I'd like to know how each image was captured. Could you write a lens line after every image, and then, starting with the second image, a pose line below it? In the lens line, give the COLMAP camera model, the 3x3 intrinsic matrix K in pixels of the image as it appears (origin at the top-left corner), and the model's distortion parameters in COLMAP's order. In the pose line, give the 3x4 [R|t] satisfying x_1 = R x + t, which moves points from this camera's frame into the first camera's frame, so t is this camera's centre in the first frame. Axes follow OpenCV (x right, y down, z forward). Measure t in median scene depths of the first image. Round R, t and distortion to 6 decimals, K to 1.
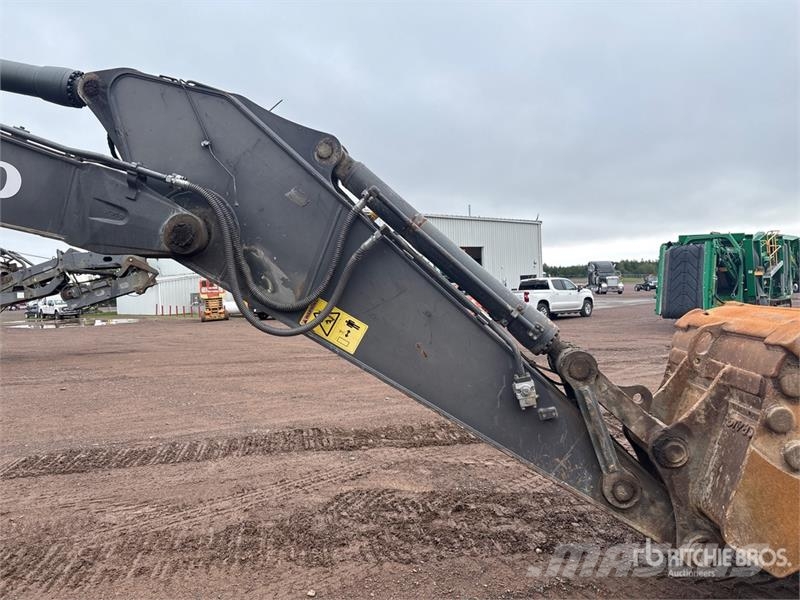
lens RADIAL K [[603.7, 0, 400.7], [0, 603.7, 299.2], [0, 0, 1]] dist [0.041064, -0.040243]
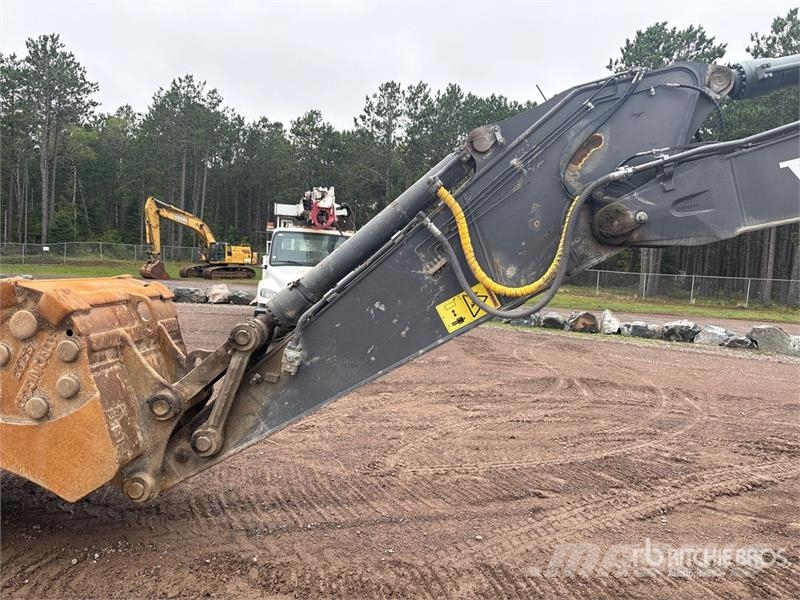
lens RADIAL K [[603.7, 0, 401.4], [0, 603.7, 303.2], [0, 0, 1]] dist [0.041064, -0.040243]
pose [[-0.997031, -0.020057, -0.074349, 0.082829], [-0.026839, 0.995455, 0.091372, -0.051697], [0.072179, 0.093096, -0.993037, 1.840761]]
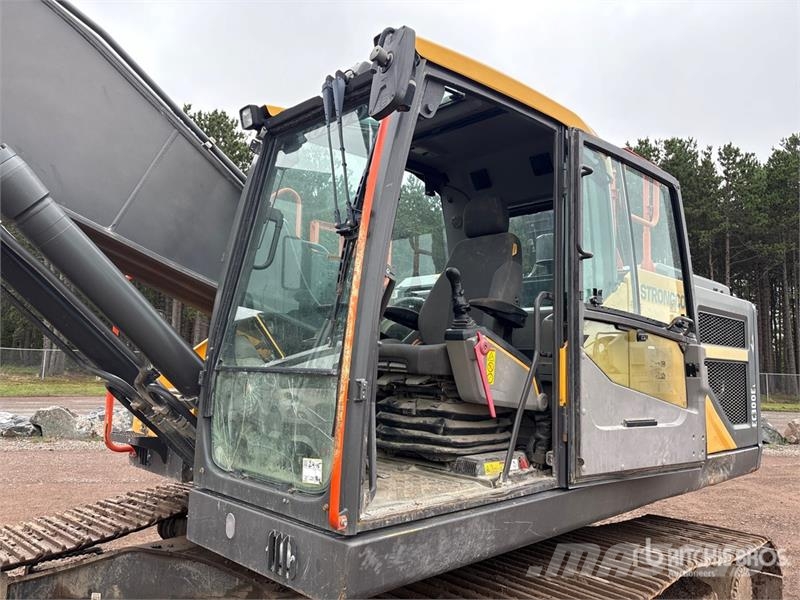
lens RADIAL K [[603.7, 0, 397.0], [0, 603.7, 306.4], [0, 0, 1]] dist [0.041064, -0.040243]
pose [[-0.642730, -0.055808, -0.764058, -1.229154], [-0.026351, 0.998363, -0.050756, -0.048317], [0.765640, -0.012488, -0.643148, 1.774009]]
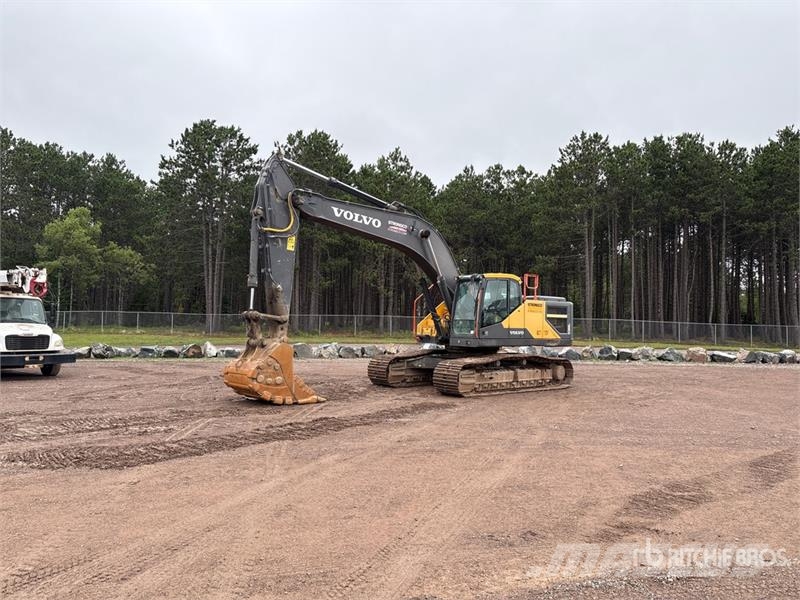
lens RADIAL K [[603.7, 0, 397.5], [0, 603.7, 299.5], [0, 0, 1]] dist [0.041064, -0.040243]
pose [[-0.706302, -0.001914, -0.707908, 1.619059], [-0.010289, 0.999918, 0.007562, -0.180643], [0.707836, 0.012625, -0.706264, 3.870955]]
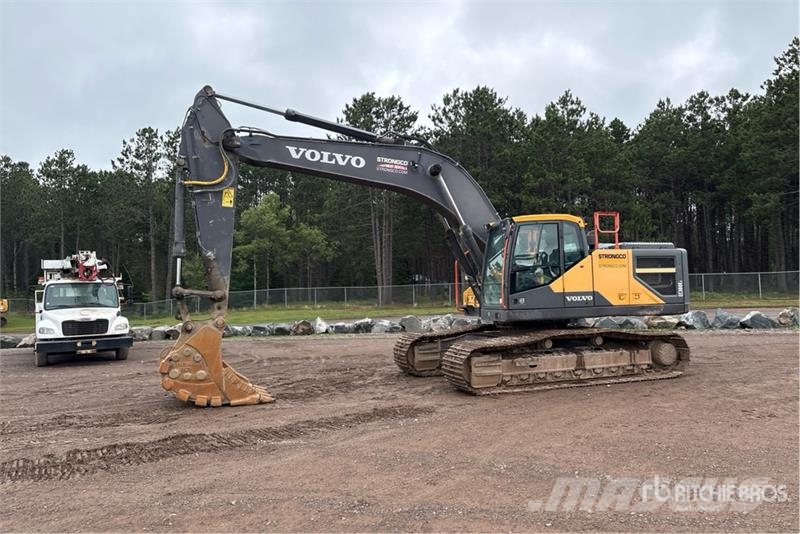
lens RADIAL K [[601.3, 0, 405.3], [0, 601.3, 261.6], [0, 0, 1]] dist [0.040680, -0.015058]
pose [[-0.907202, 0.043583, -0.418433, 0.009382], [0.051826, 0.998621, -0.008349, -0.120460], [0.417492, -0.029259, -0.908209, 3.773292]]
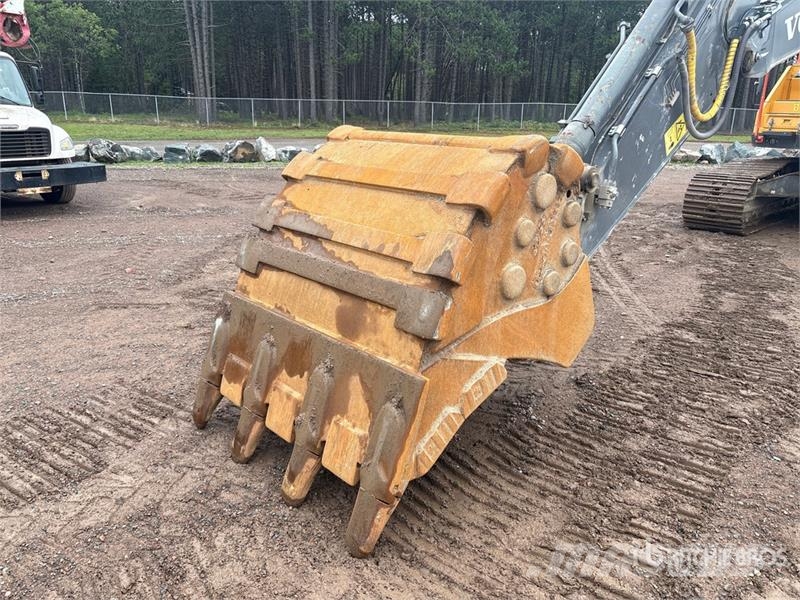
lens RADIAL K [[603.7, 0, 398.1], [0, 603.7, 301.7], [0, 0, 1]] dist [0.041064, -0.040243]
pose [[-0.663996, 0.244739, -0.706550, 1.148941], [-0.017718, 0.939503, 0.342082, -0.049508], [0.747527, 0.239659, -0.619490, 1.338875]]
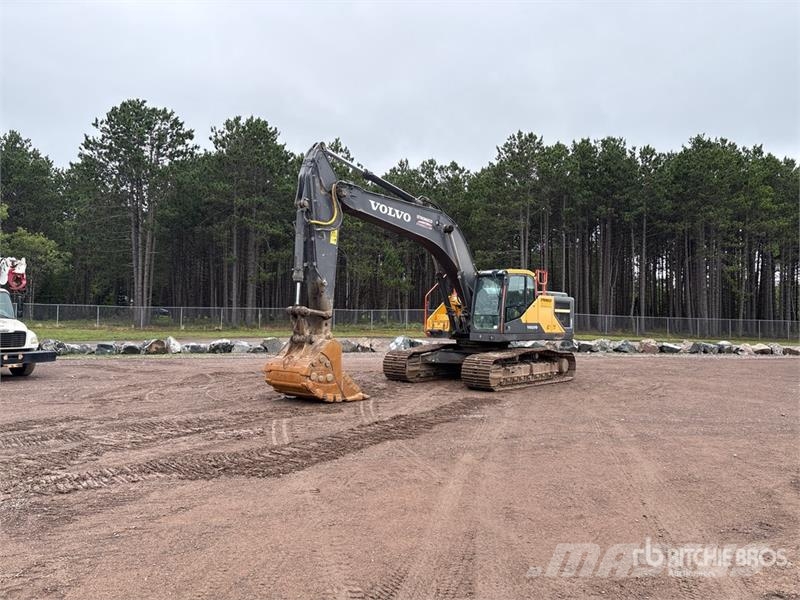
lens RADIAL K [[603.7, 0, 397.4], [0, 603.7, 300.2], [0, 0, 1]] dist [0.041064, -0.040243]
pose [[-0.592027, 0.005685, -0.805898, 2.101873], [-0.016726, 0.999673, 0.019340, -0.187580], [0.805744, 0.024929, -0.591739, 3.264285]]
